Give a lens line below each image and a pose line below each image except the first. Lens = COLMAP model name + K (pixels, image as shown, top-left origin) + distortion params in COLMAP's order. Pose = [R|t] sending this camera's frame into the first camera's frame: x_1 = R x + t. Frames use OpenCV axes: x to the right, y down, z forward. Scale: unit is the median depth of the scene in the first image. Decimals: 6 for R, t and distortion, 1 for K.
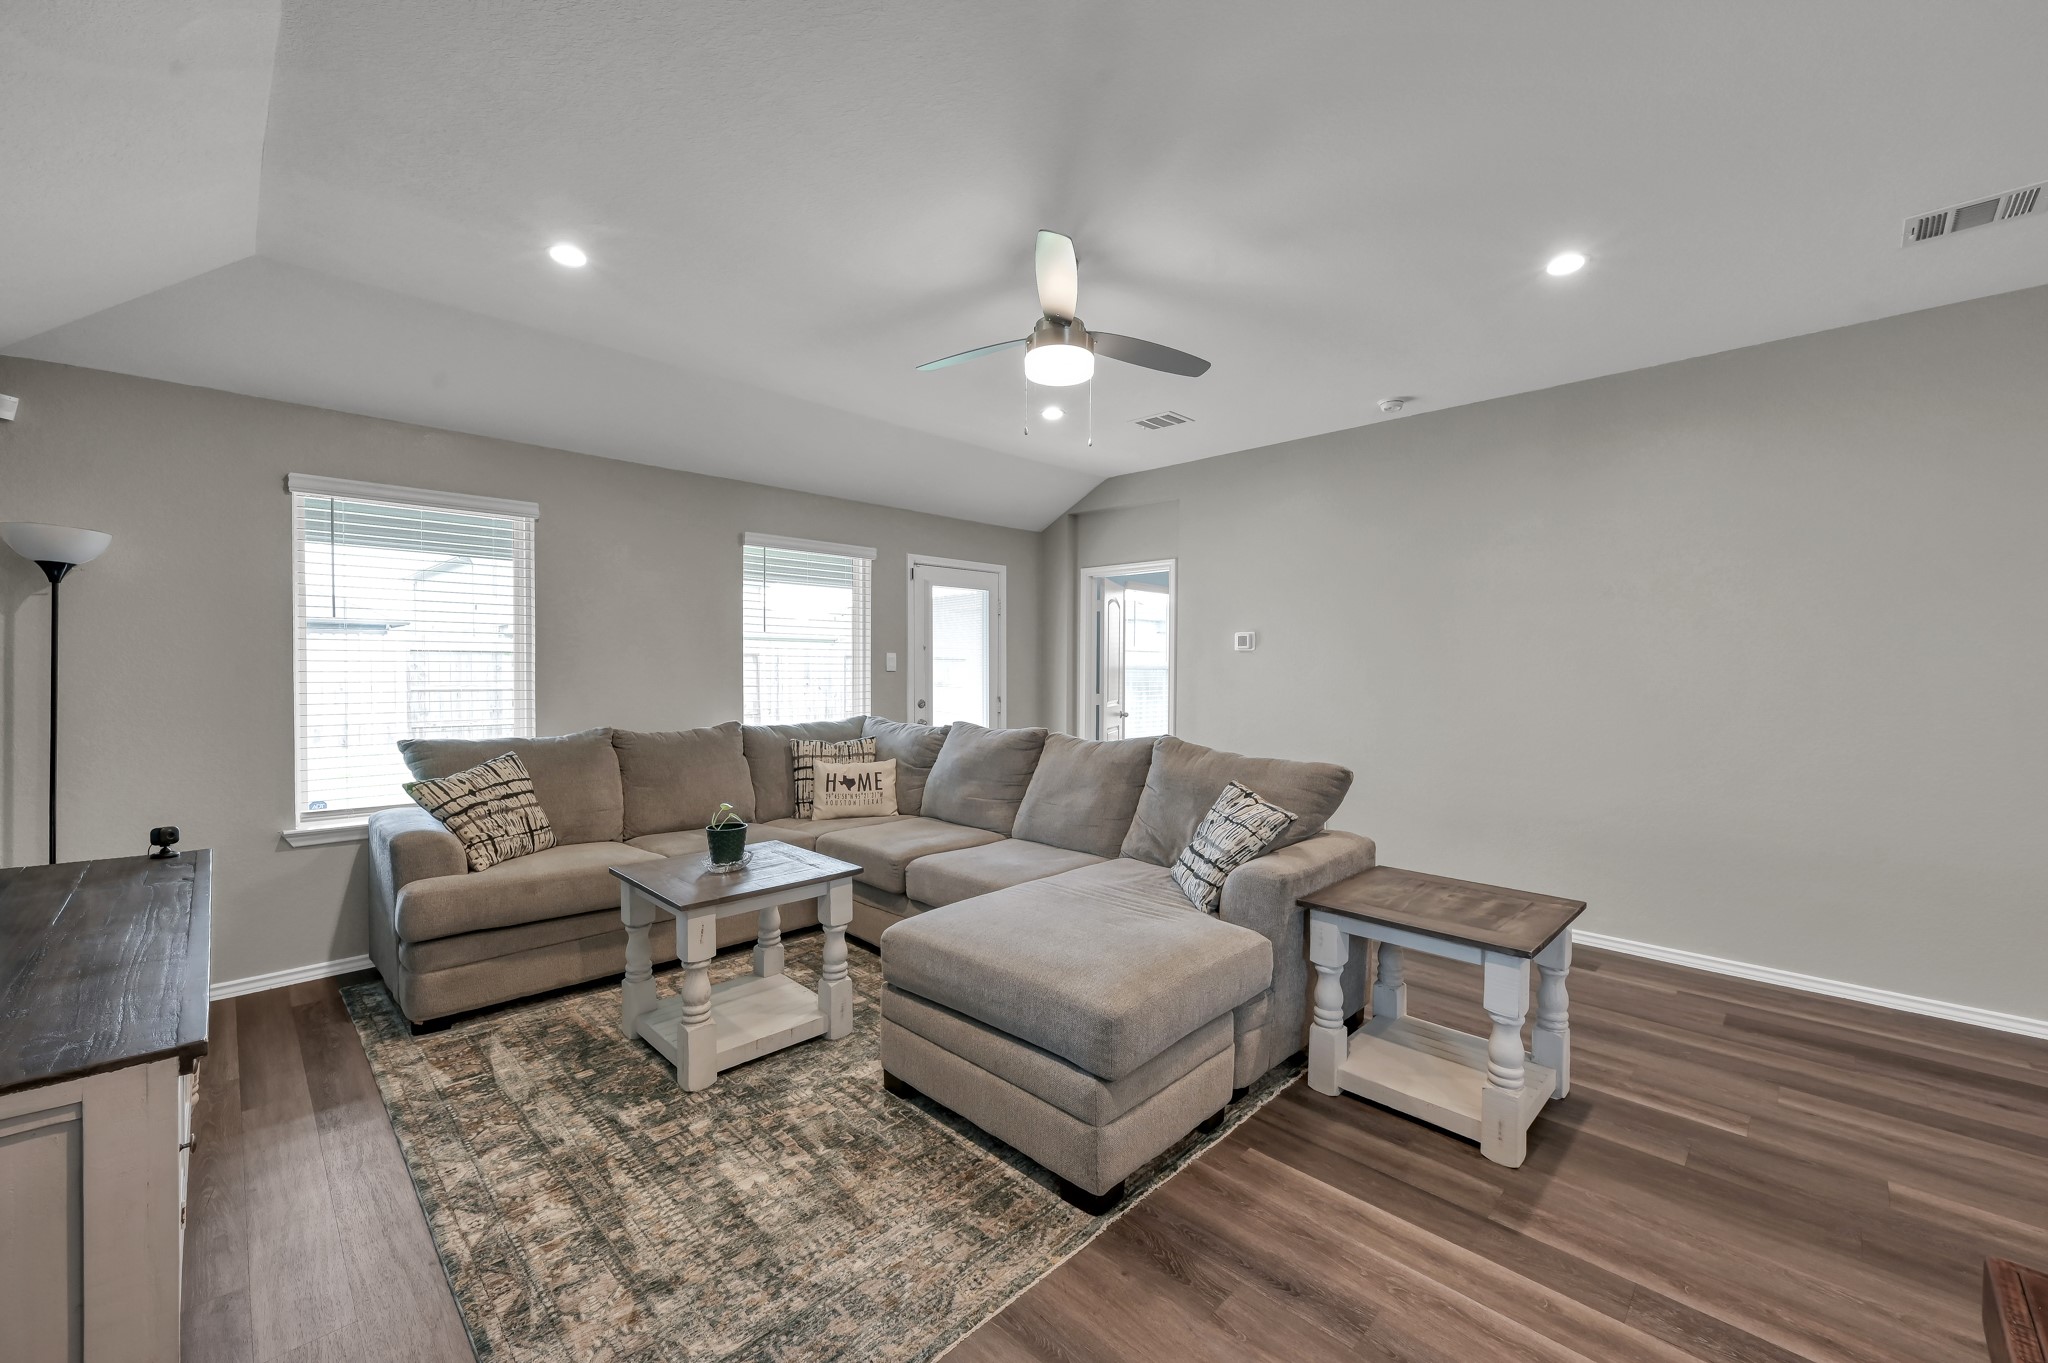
lens RADIAL K [[810.5, 0, 1025.4], [0, 810.5, 685.0], [0, 0, 1]] dist [-0.003281, 0.001073]
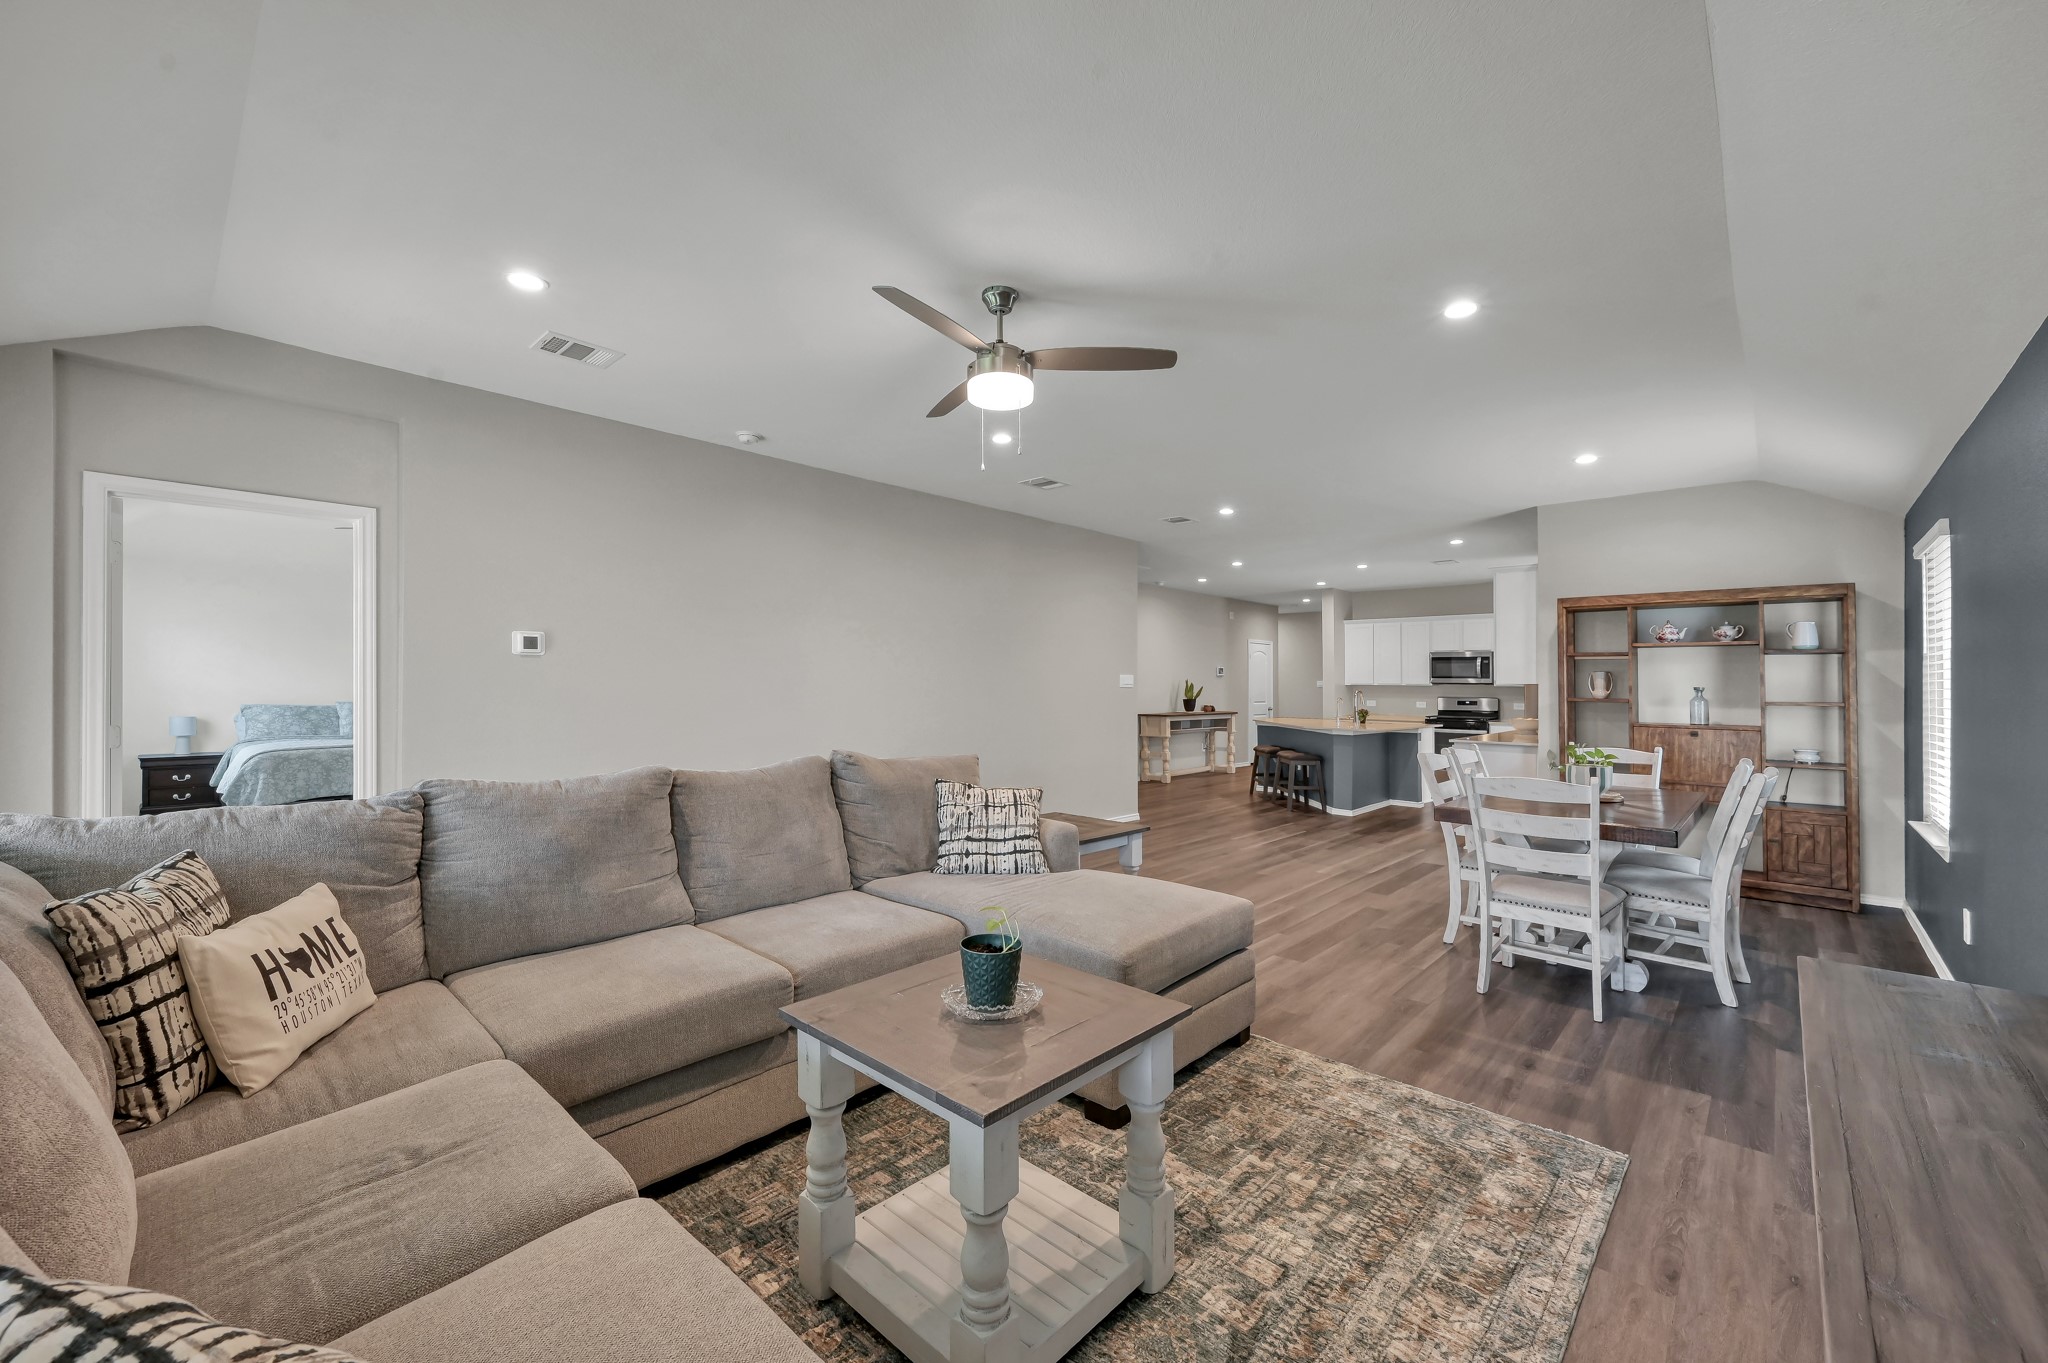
lens RADIAL K [[810.5, 0, 1034.8], [0, 810.5, 679.8], [0, 0, 1]] dist [-0.003281, 0.001073]
pose [[-0.049540, -0.000502, 0.998772, -0.626481], [0.009852, 0.999951, 0.000991, -0.015814], [-0.998724, 0.009889, -0.049533, 0.640151]]
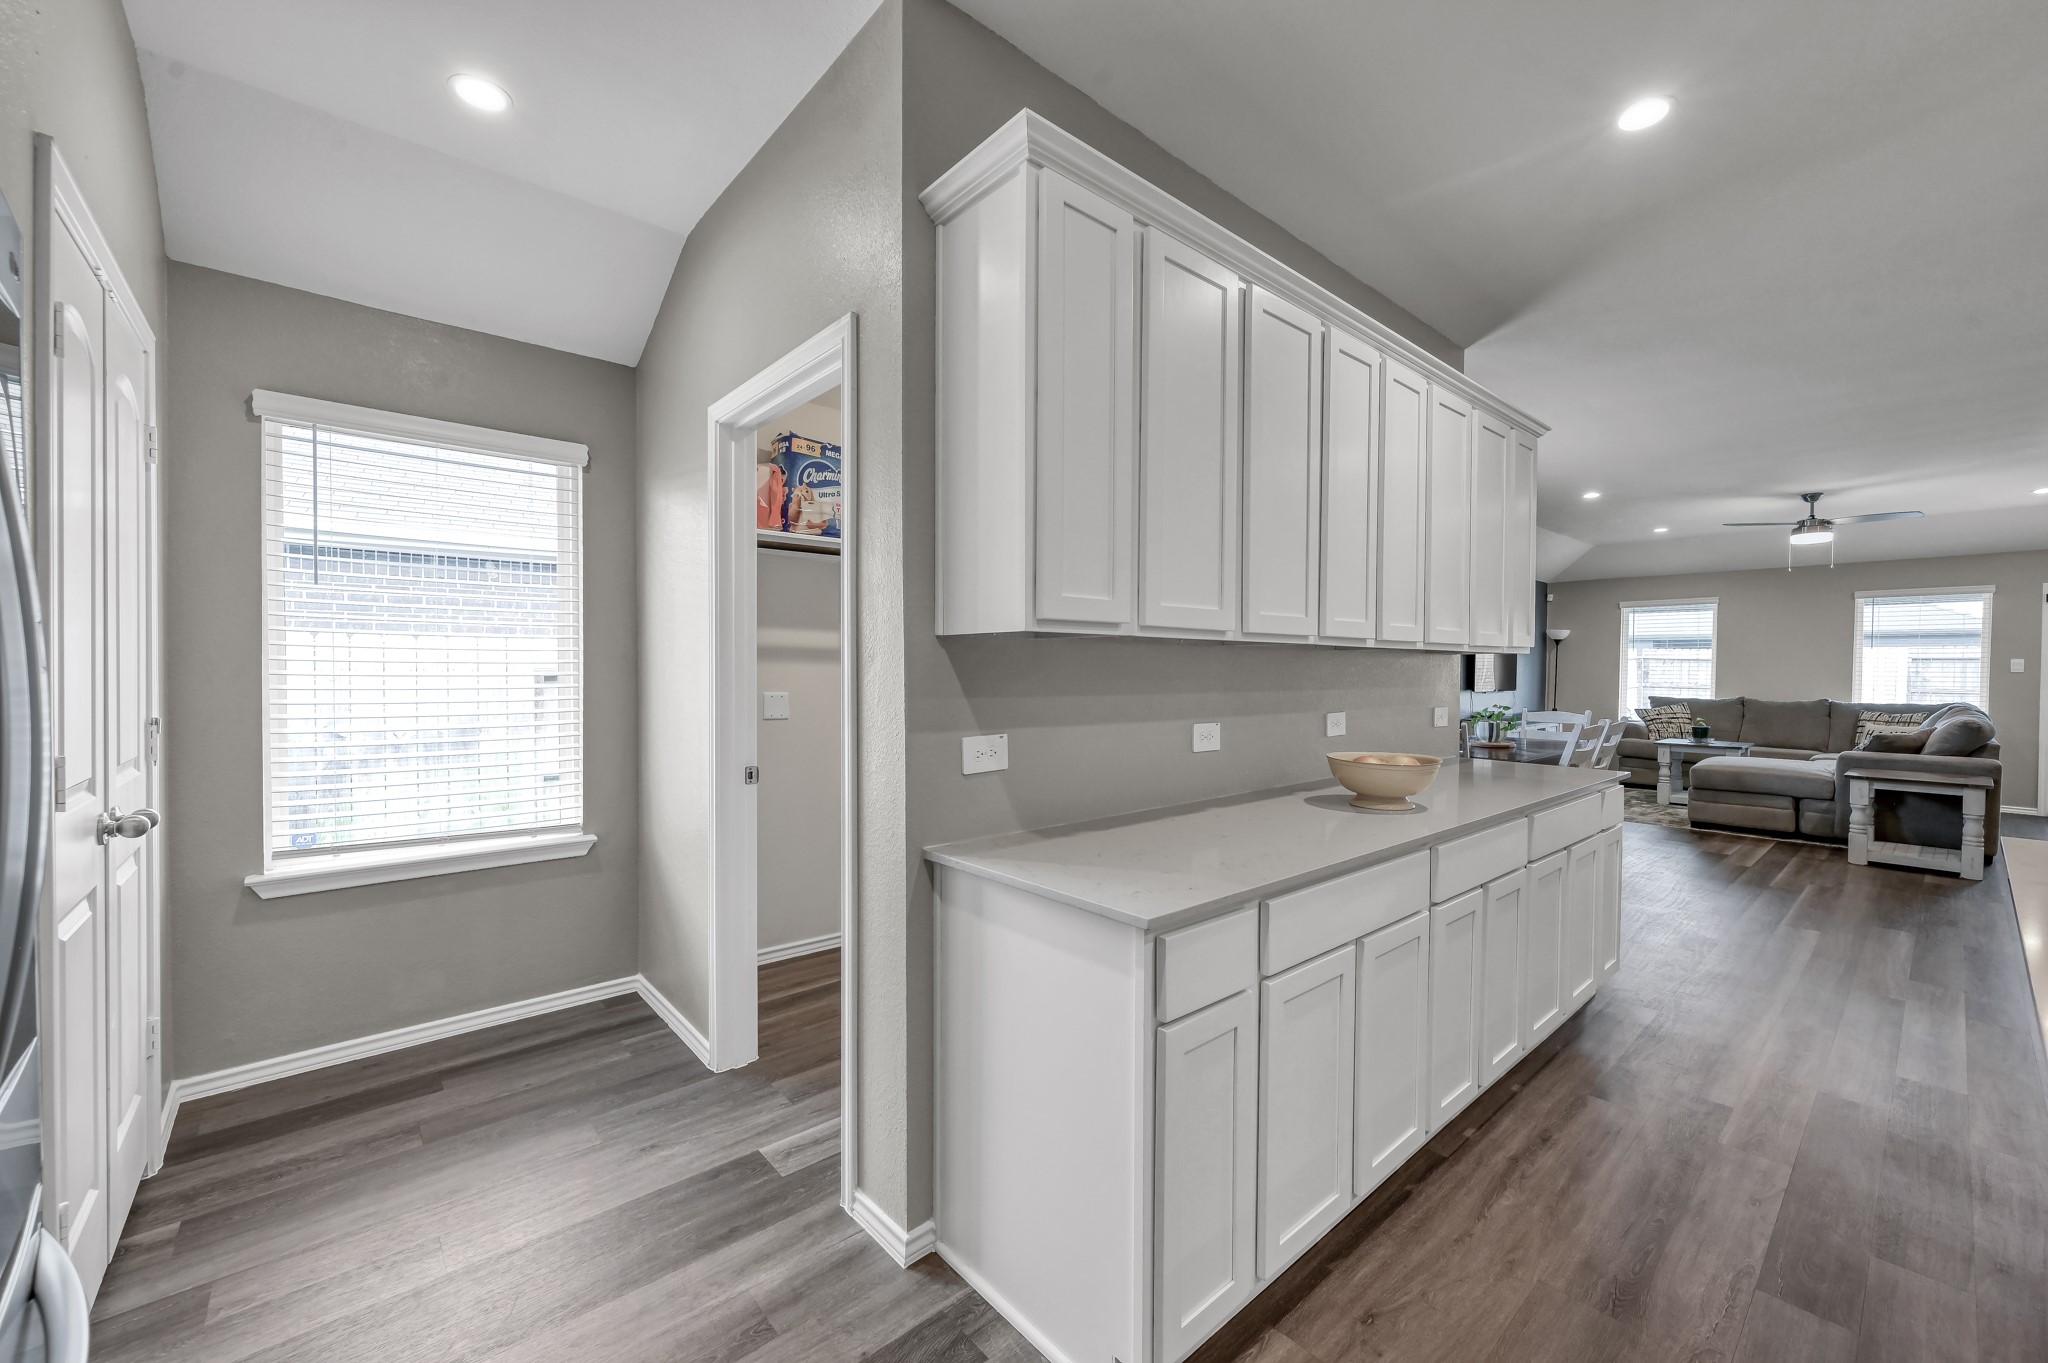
lens RADIAL K [[810.5, 0, 1030.0], [0, 810.5, 677.6], [0, 0, 1]] dist [-0.003281, 0.001073]
pose [[-0.062697, 0.007745, -0.998003, 1.577282], [-0.027438, 0.999579, 0.009481, 0.029431], [0.997655, 0.027977, -0.062458, -0.686624]]
